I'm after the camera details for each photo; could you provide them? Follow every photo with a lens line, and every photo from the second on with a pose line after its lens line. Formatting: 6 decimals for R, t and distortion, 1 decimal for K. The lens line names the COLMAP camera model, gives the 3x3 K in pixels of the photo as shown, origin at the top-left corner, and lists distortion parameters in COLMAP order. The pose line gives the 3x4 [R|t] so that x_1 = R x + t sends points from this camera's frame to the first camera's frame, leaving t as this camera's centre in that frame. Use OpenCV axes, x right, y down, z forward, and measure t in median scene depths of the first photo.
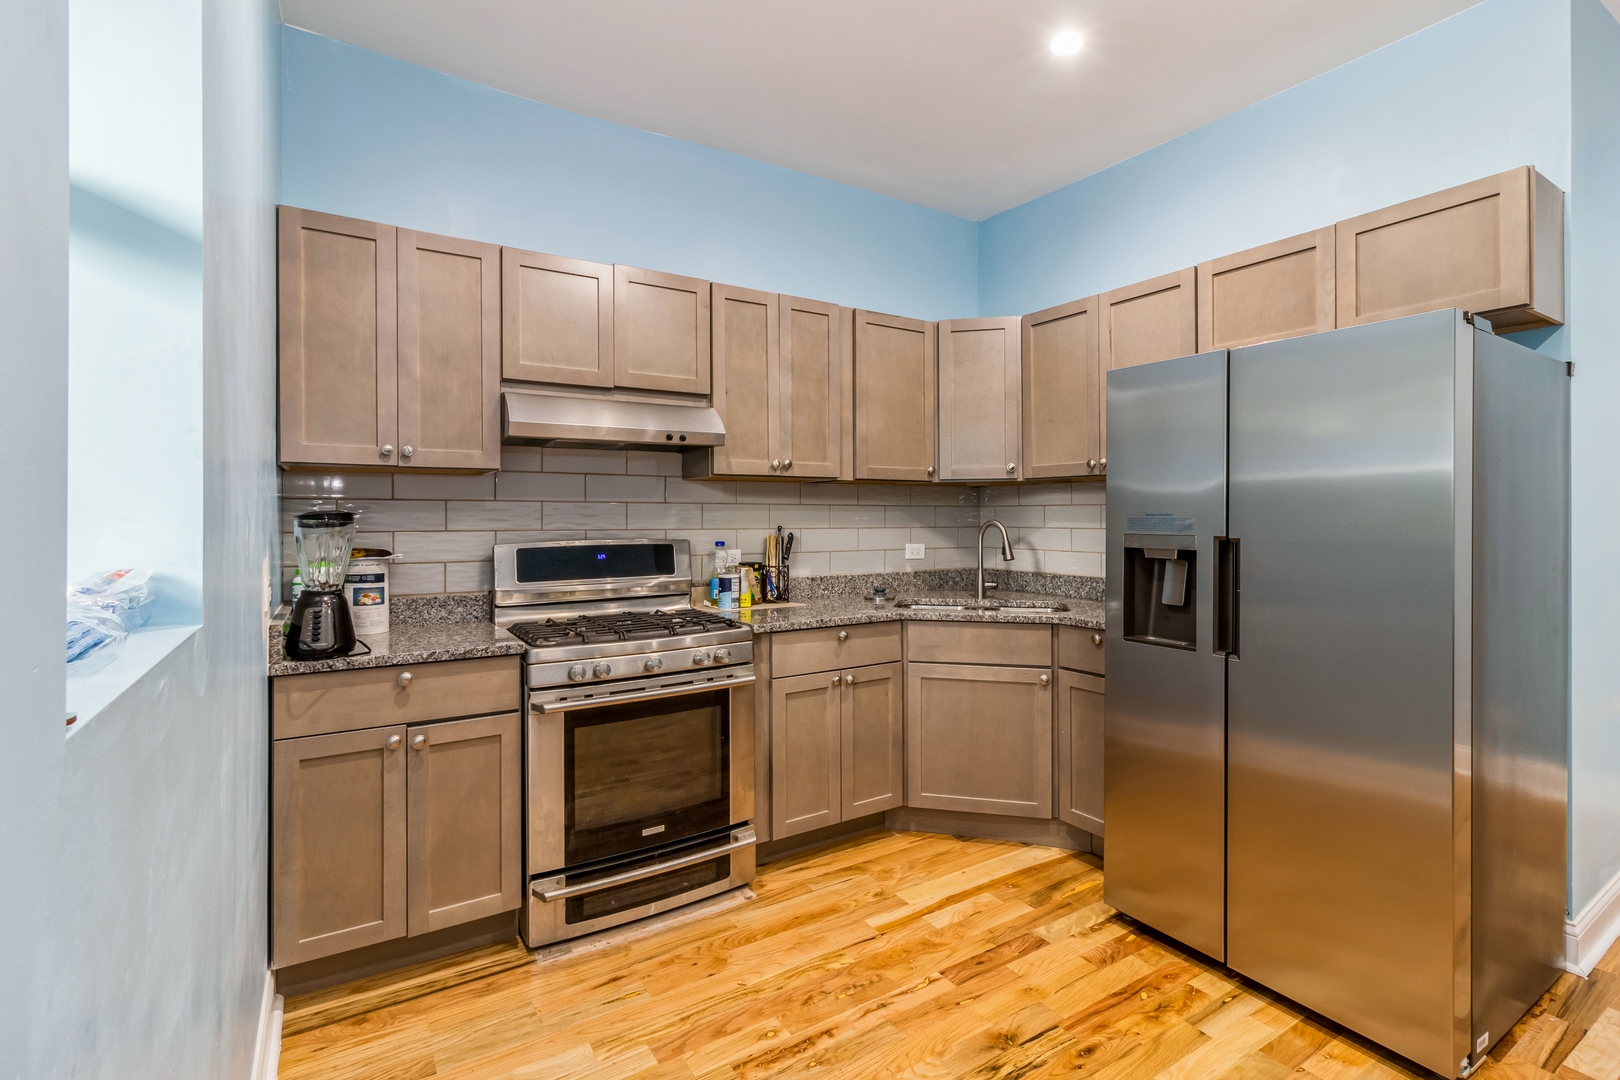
lens RADIAL K [[746.2, 0, 827.0], [0, 746.2, 521.6], [0, 0, 1]] dist [0.001190, 0.001080]
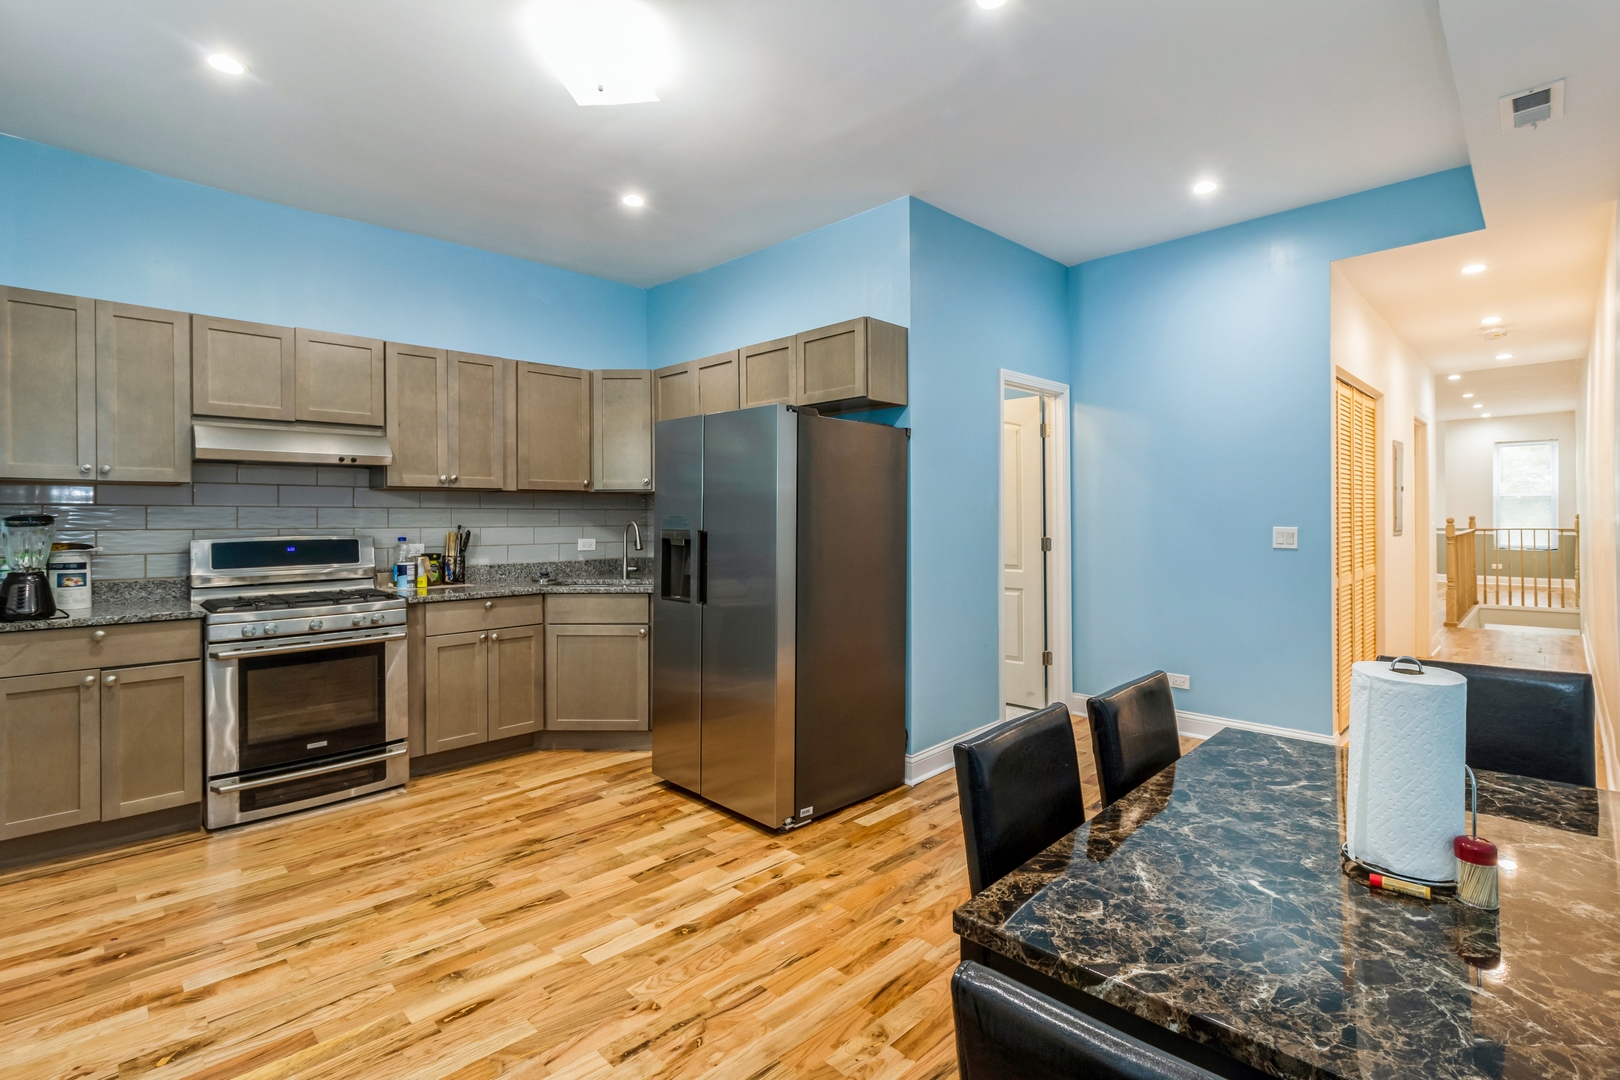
lens RADIAL K [[746.2, 0, 827.0], [0, 746.2, 521.6], [0, 0, 1]] dist [0.001190, 0.001080]
pose [[0.977228, -0.001347, 0.212188, 0.377961], [0.001330, 0.999999, 0.000225, 0.000090], [-0.212188, 0.000063, 0.977229, -0.527199]]
